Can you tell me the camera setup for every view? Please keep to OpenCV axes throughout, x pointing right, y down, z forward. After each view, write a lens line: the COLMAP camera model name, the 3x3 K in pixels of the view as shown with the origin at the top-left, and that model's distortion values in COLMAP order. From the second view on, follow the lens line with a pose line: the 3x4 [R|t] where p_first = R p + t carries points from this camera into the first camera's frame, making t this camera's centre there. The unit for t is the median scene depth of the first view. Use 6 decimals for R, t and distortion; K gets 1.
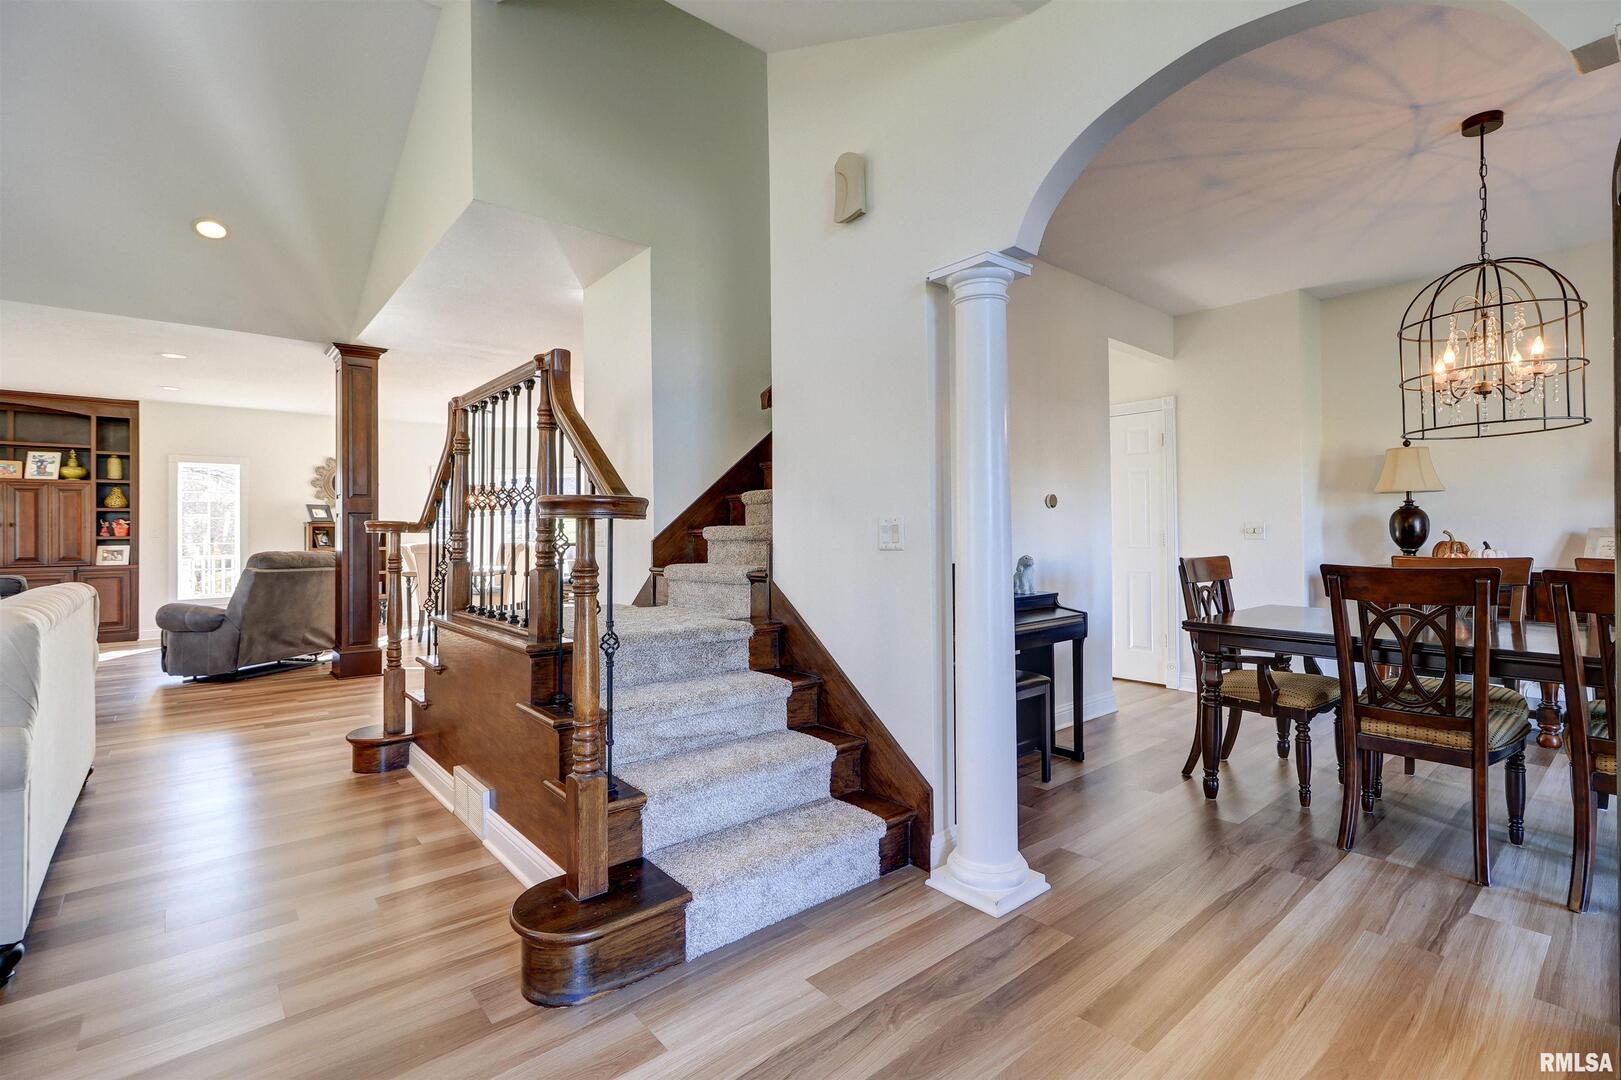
lens RADIAL K [[749.2, 0, 808.0], [0, 749.2, 527.0], [0, 0, 1]] dist [0.000620, 0.000297]
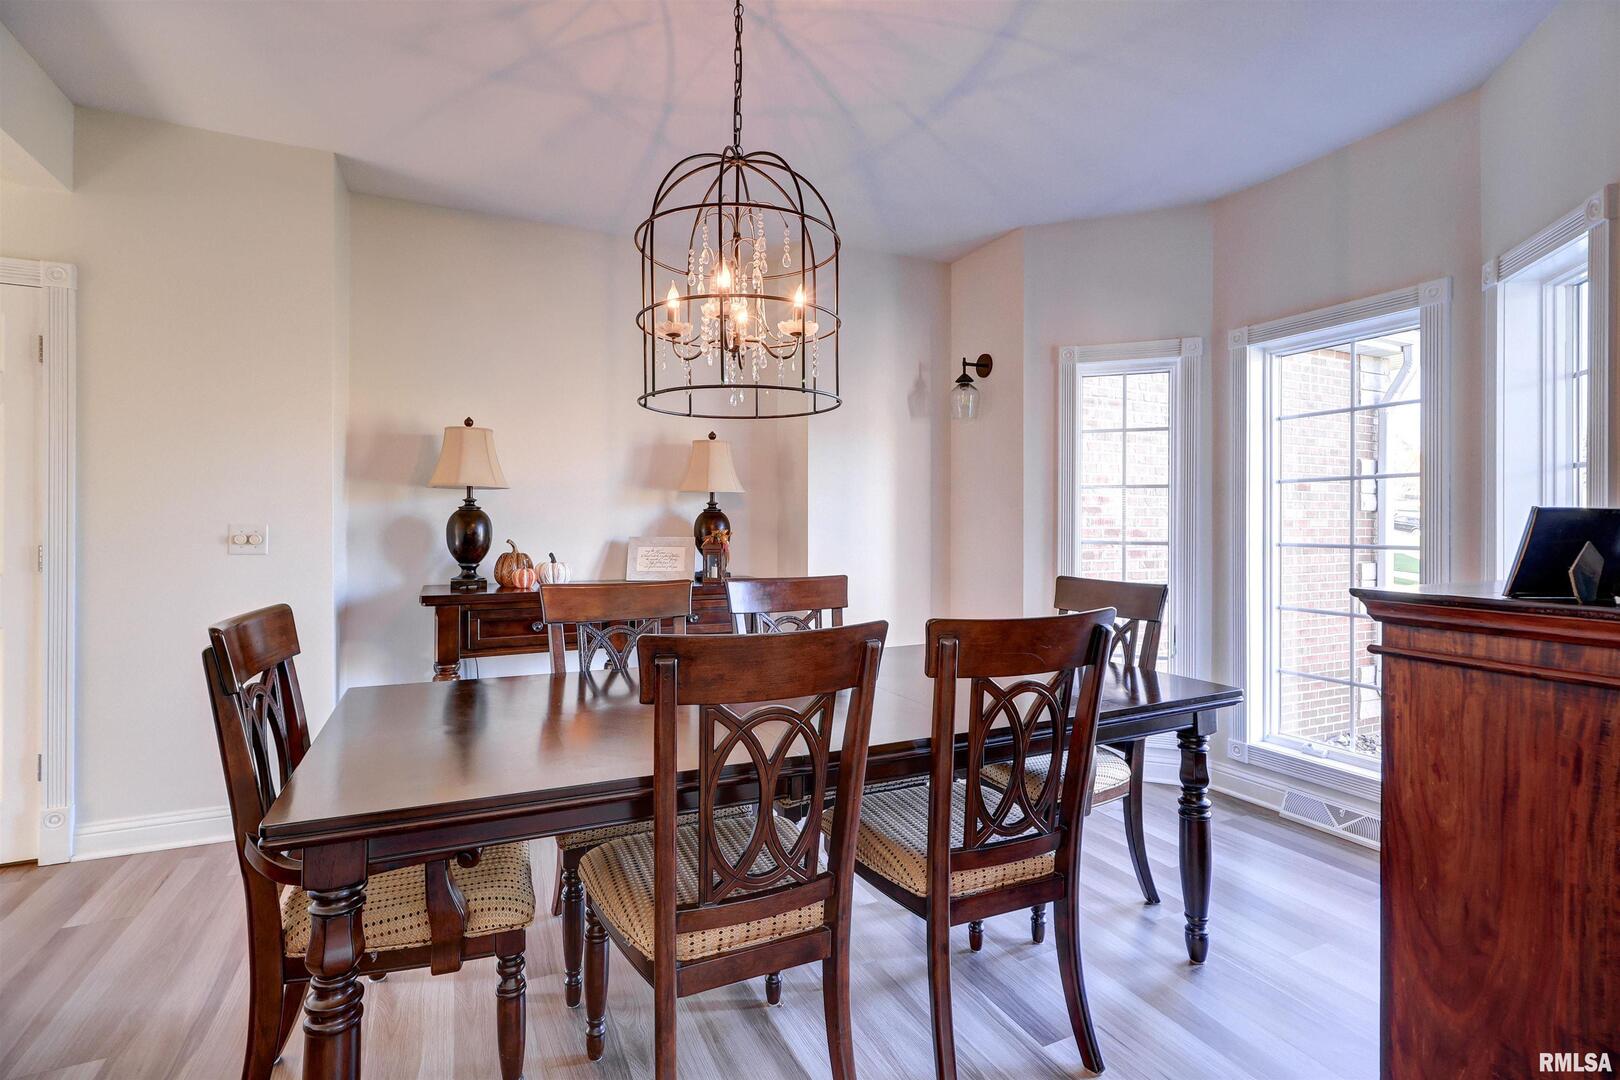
lens RADIAL K [[748.7, 0, 807.5], [0, 748.7, 527.0], [0, 0, 1]] dist [0.000620, 0.000297]
pose [[0.262573, 0.010028, 0.964860, 0.465948], [-0.016882, 0.999841, -0.005798, -0.024520], [-0.964764, -0.014766, 0.262701, 1.328901]]
